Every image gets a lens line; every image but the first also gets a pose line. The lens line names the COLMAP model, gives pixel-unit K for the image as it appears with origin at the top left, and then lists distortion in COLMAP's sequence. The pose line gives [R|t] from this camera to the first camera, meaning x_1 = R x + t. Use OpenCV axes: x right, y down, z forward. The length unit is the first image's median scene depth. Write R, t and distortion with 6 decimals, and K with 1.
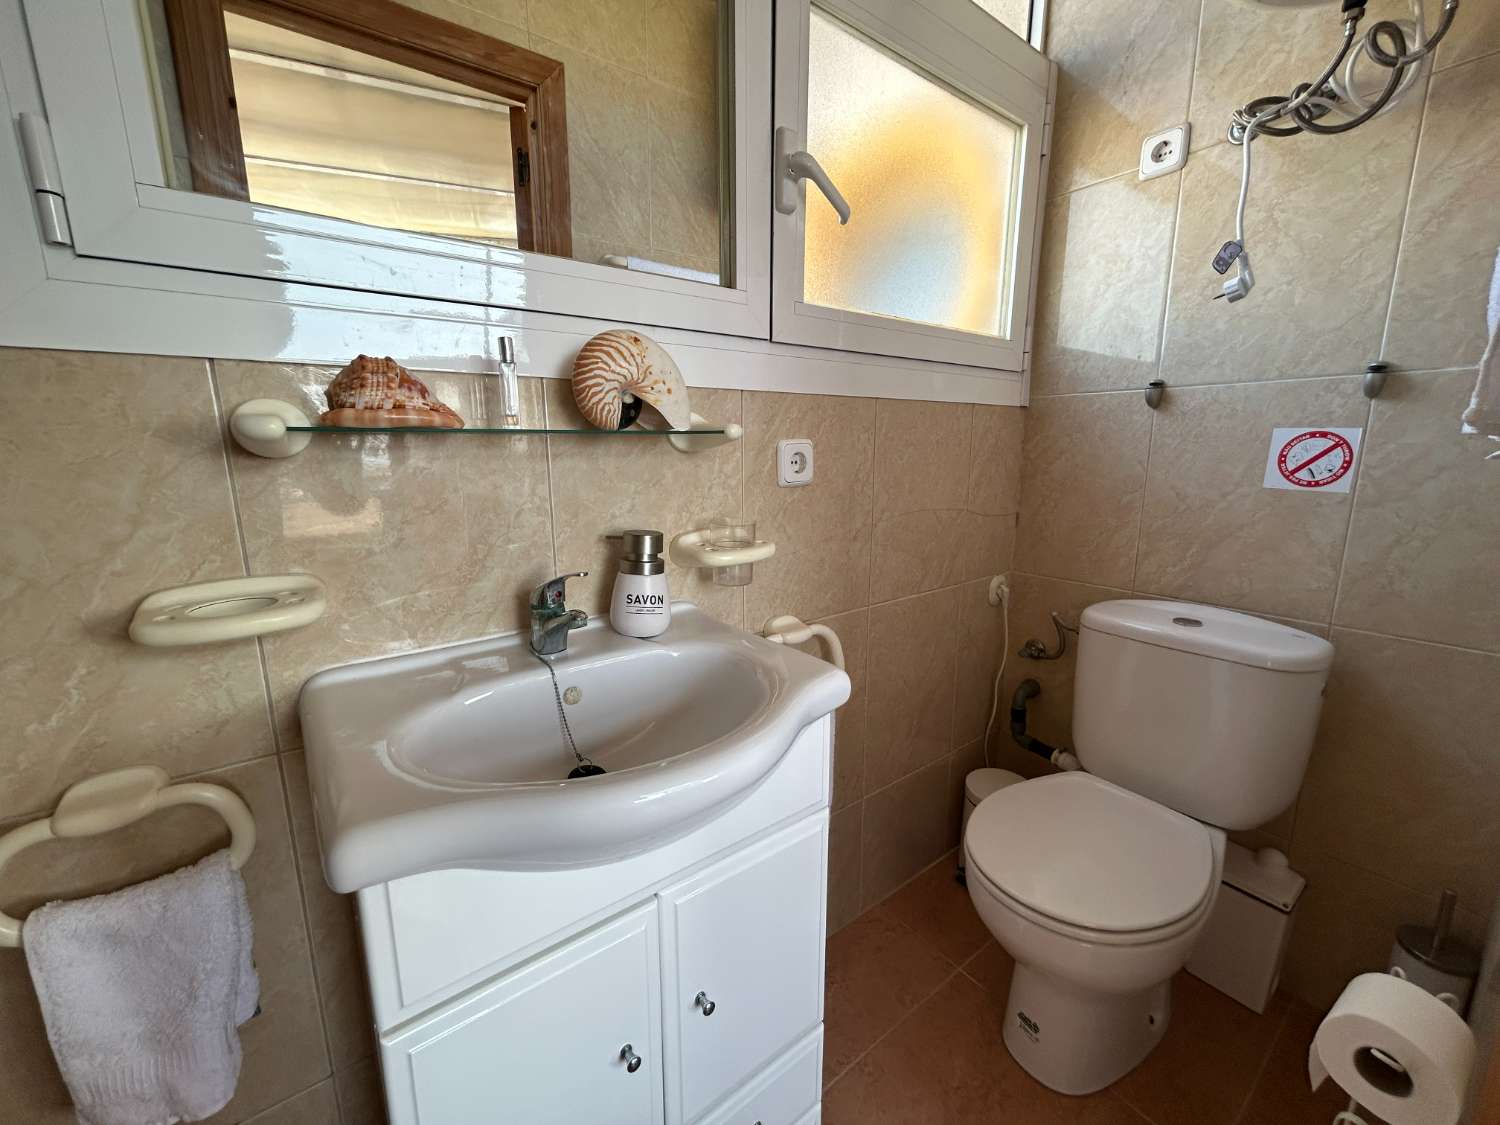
lens RADIAL K [[608.2, 0, 747.4], [0, 608.2, 562.2], [0, 0, 1]] dist [0.000596, -0.000199]
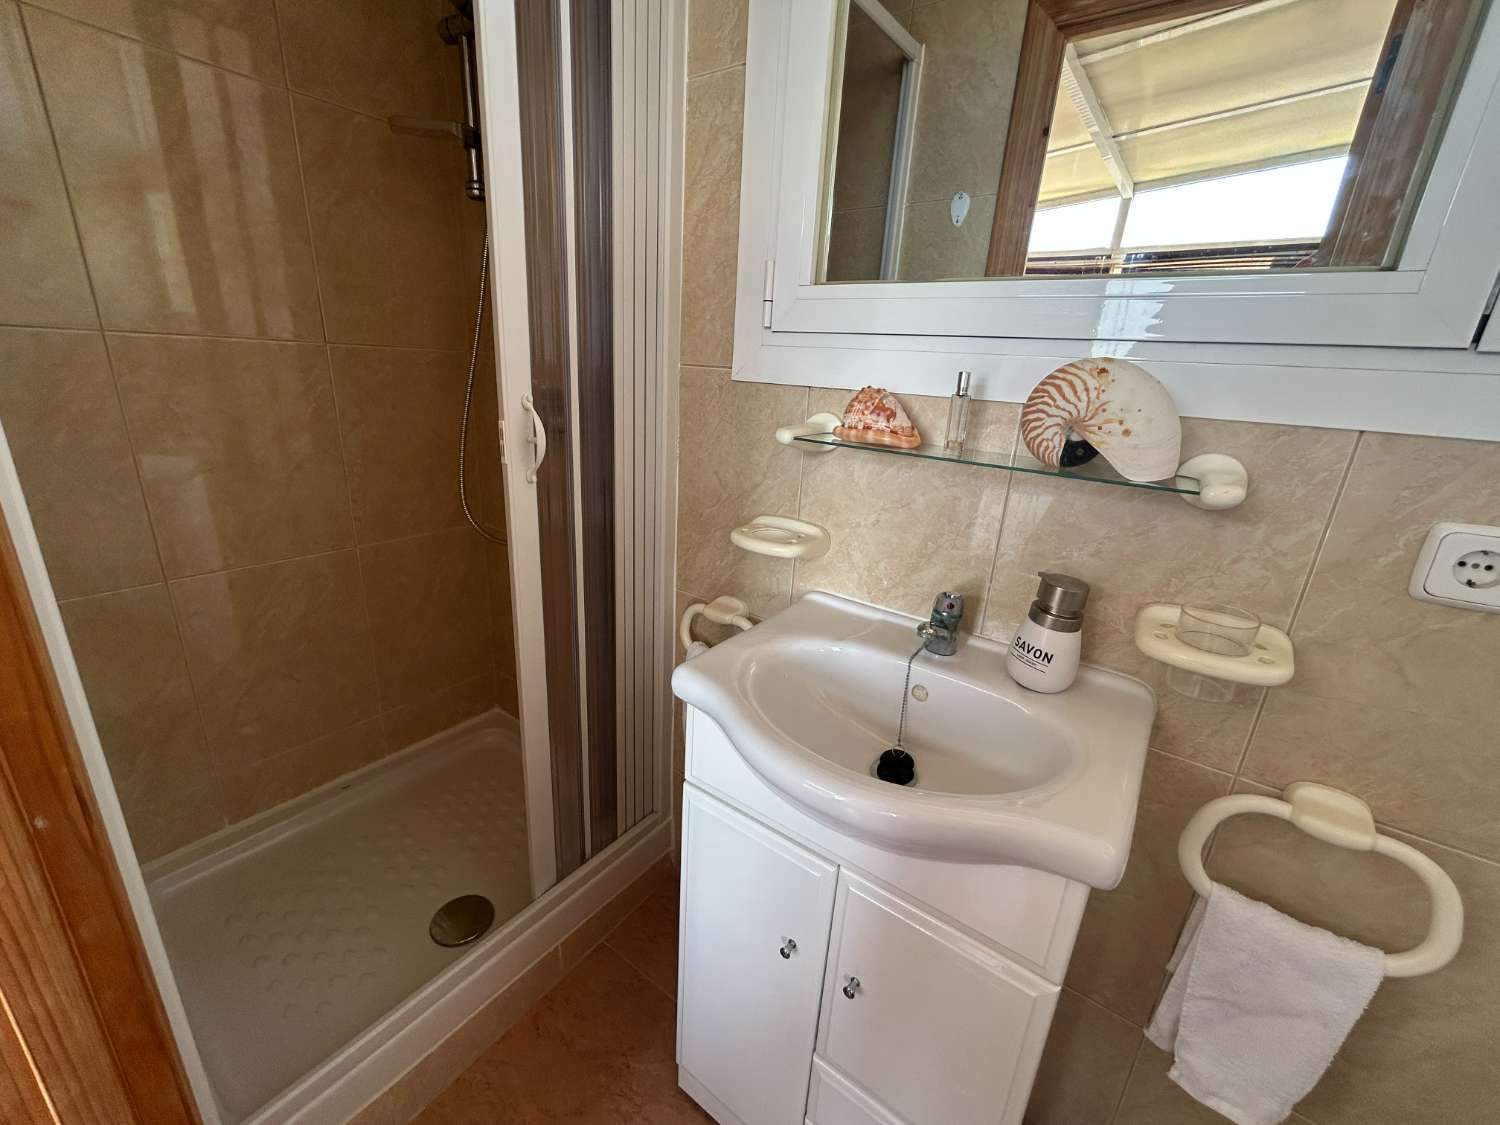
lens RADIAL K [[608.2, 0, 747.4], [0, 608.2, 562.2], [0, 0, 1]] dist [0.000596, -0.000199]
pose [[0.285879, 0.320105, -0.903220, 0.547710], [-0.240360, 0.936378, 0.255780, -0.213547], [0.927631, 0.143976, 0.344631, 0.276906]]
